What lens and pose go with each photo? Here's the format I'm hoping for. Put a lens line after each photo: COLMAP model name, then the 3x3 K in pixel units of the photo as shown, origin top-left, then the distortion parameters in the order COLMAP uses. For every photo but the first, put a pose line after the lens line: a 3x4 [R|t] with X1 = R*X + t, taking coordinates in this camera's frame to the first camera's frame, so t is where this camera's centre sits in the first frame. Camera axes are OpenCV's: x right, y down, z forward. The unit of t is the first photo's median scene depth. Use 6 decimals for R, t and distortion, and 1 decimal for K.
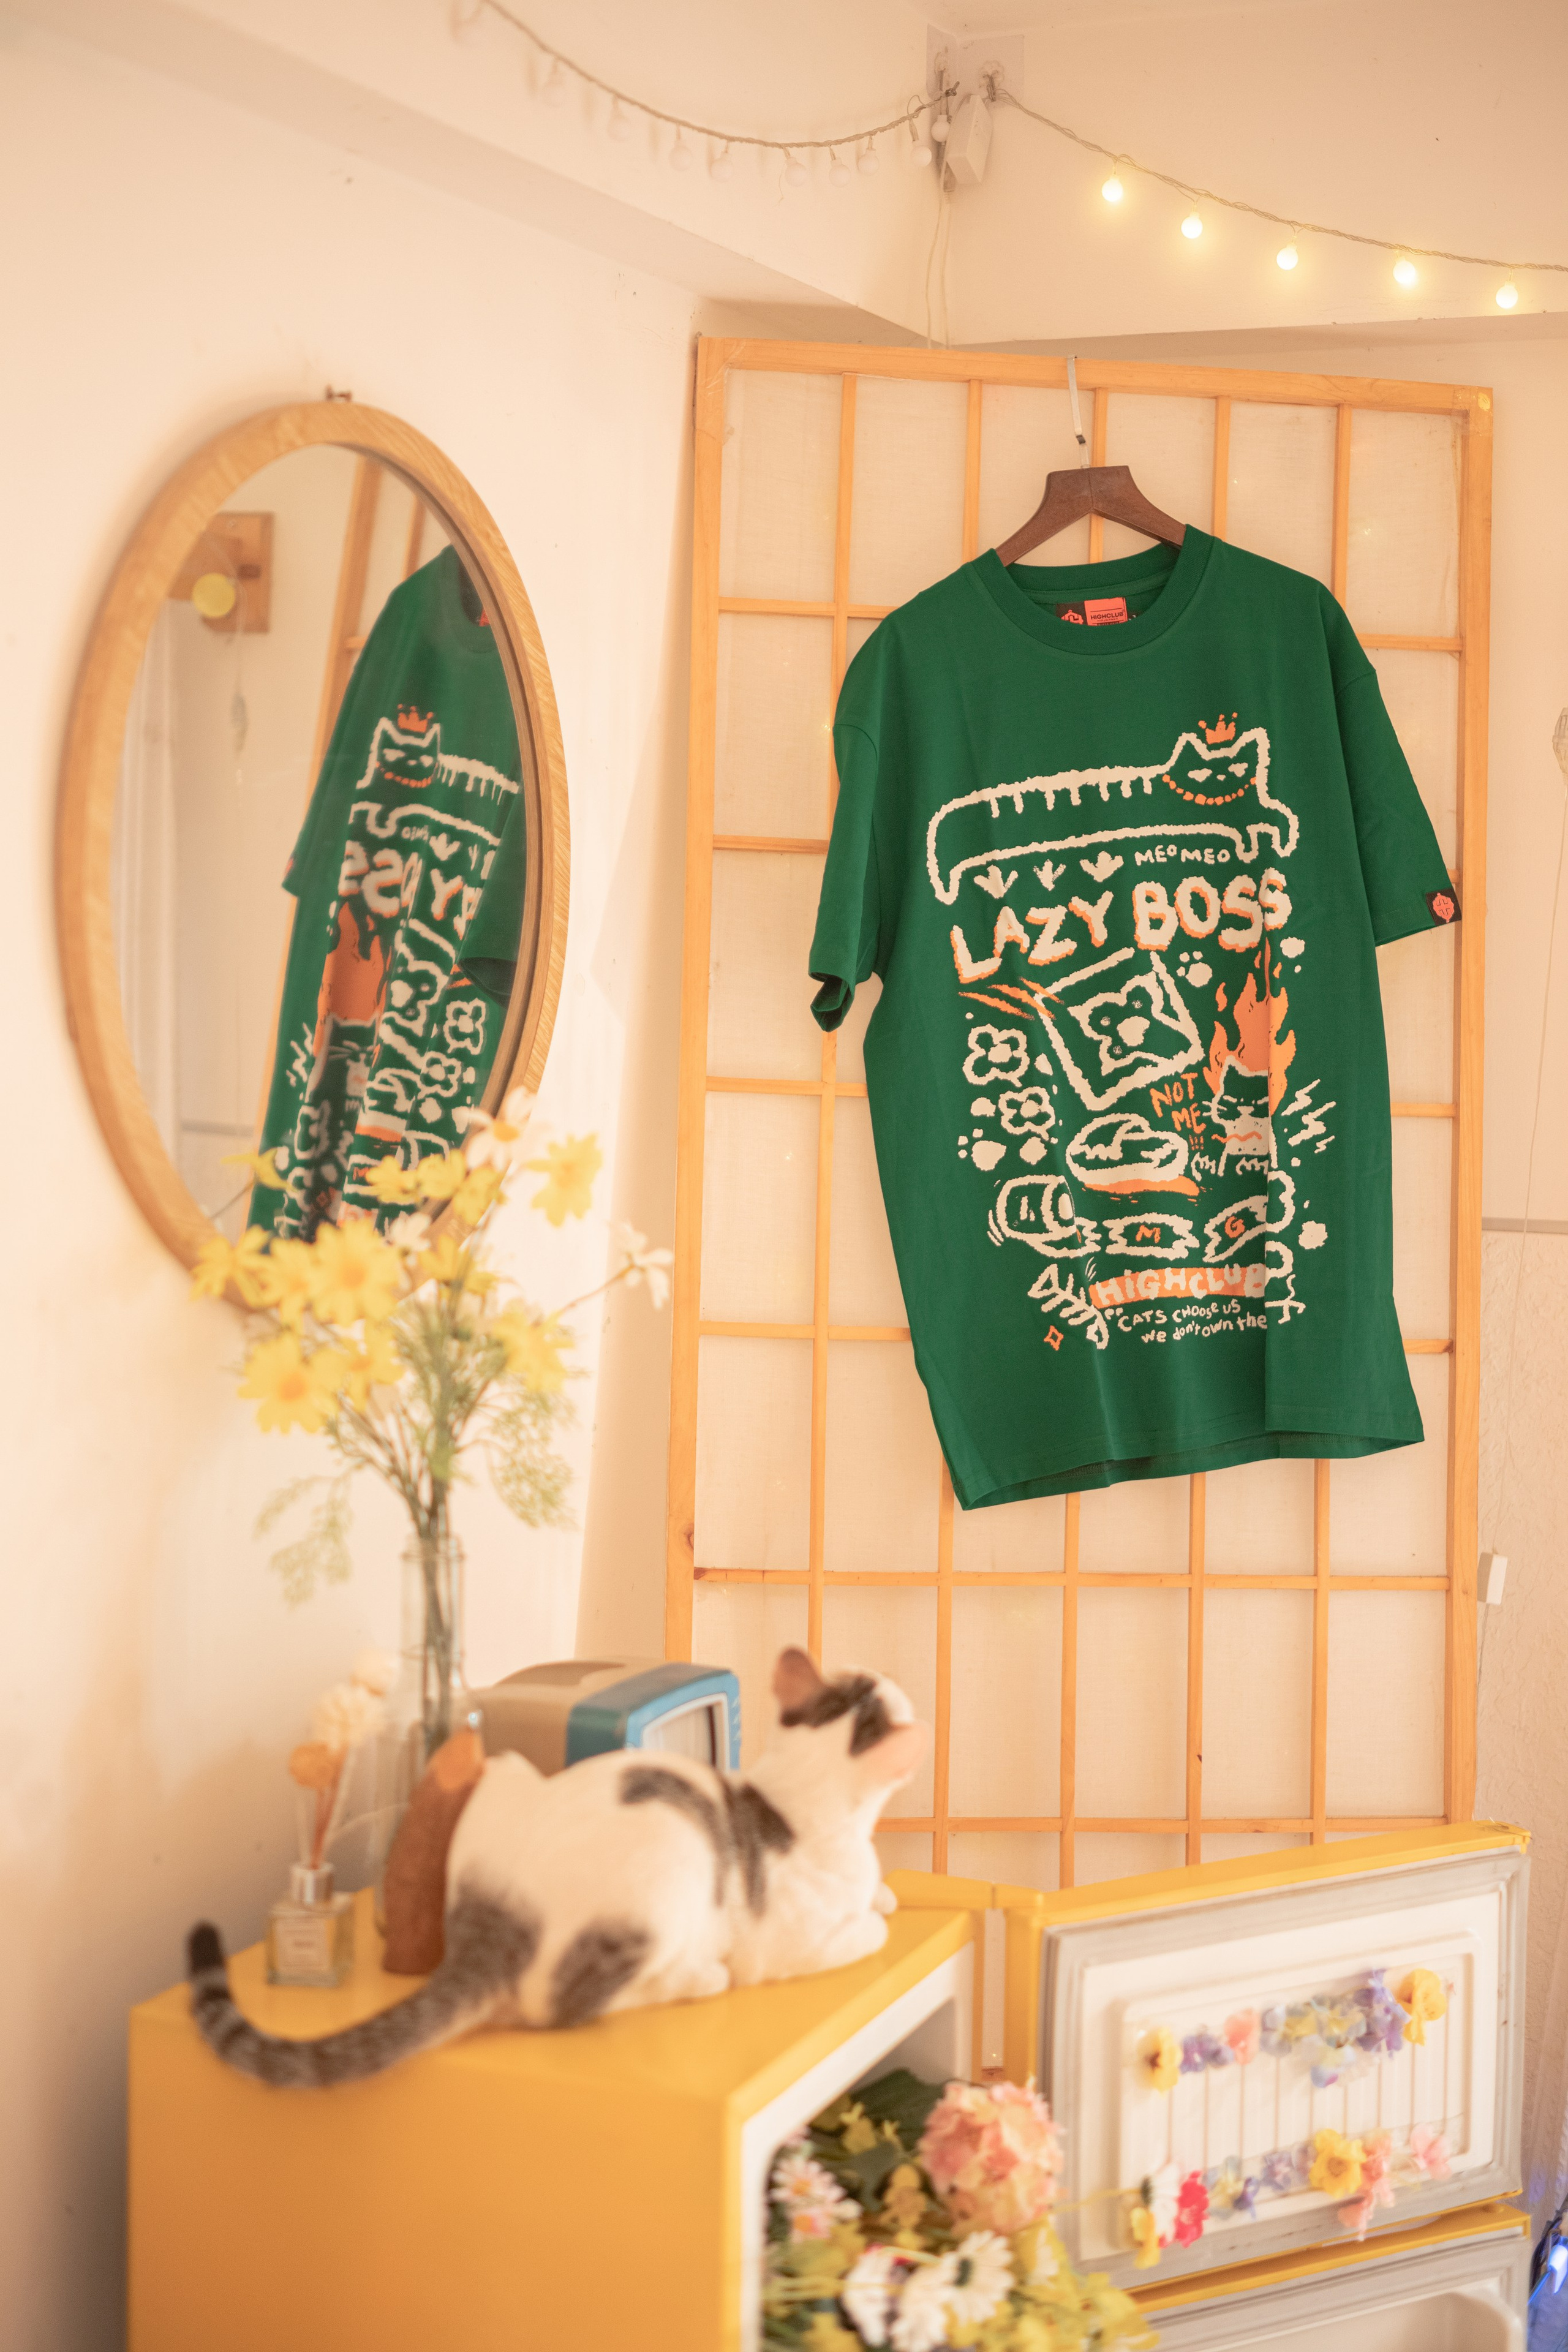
lens RADIAL K [[3395.0, 0, 769.6], [0, 3395.0, 1173.4], [0, 0, 1]] dist [0.011225, 0.029352]
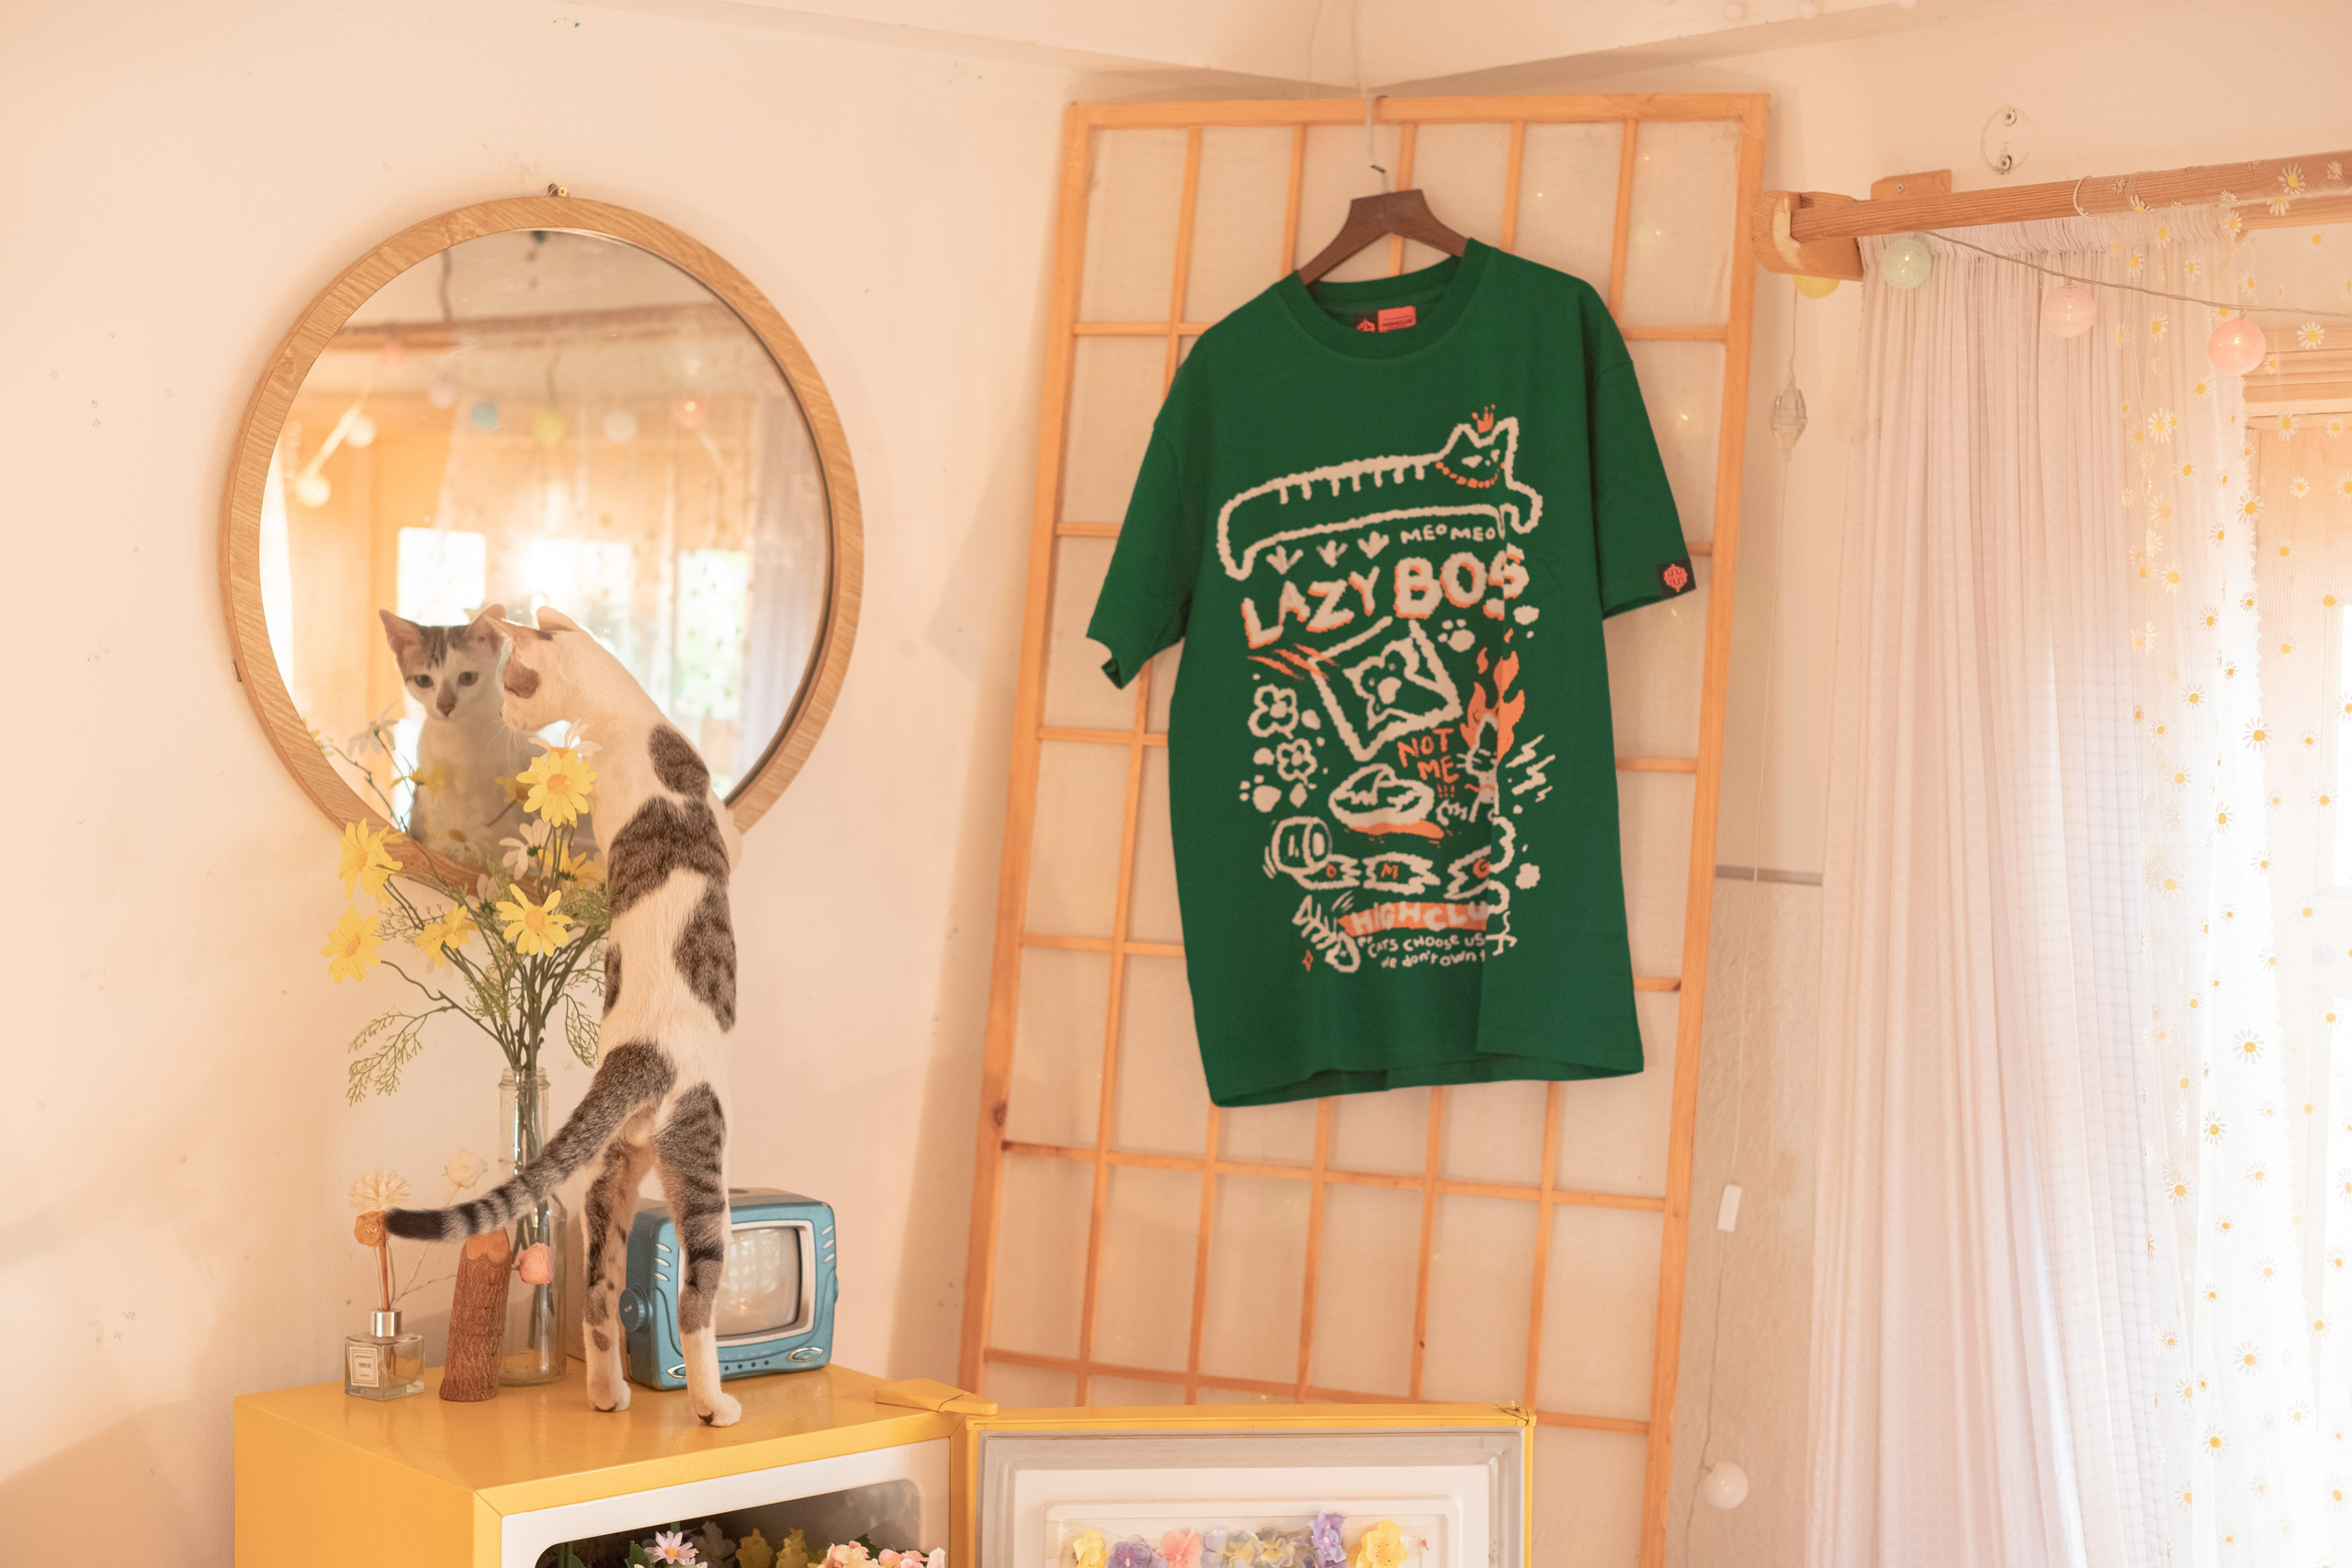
lens RADIAL K [[3392.9, 0, 1176.0], [0, 3392.9, 784.0], [0, 0, 1]] dist [-0.018647, 0.174325]
pose [[0.888152, 0.015104, -0.459302, 0.559221], [-0.028261, 0.999363, -0.021784, 0.015429], [0.458681, 0.032328, 0.888013, -0.027726]]
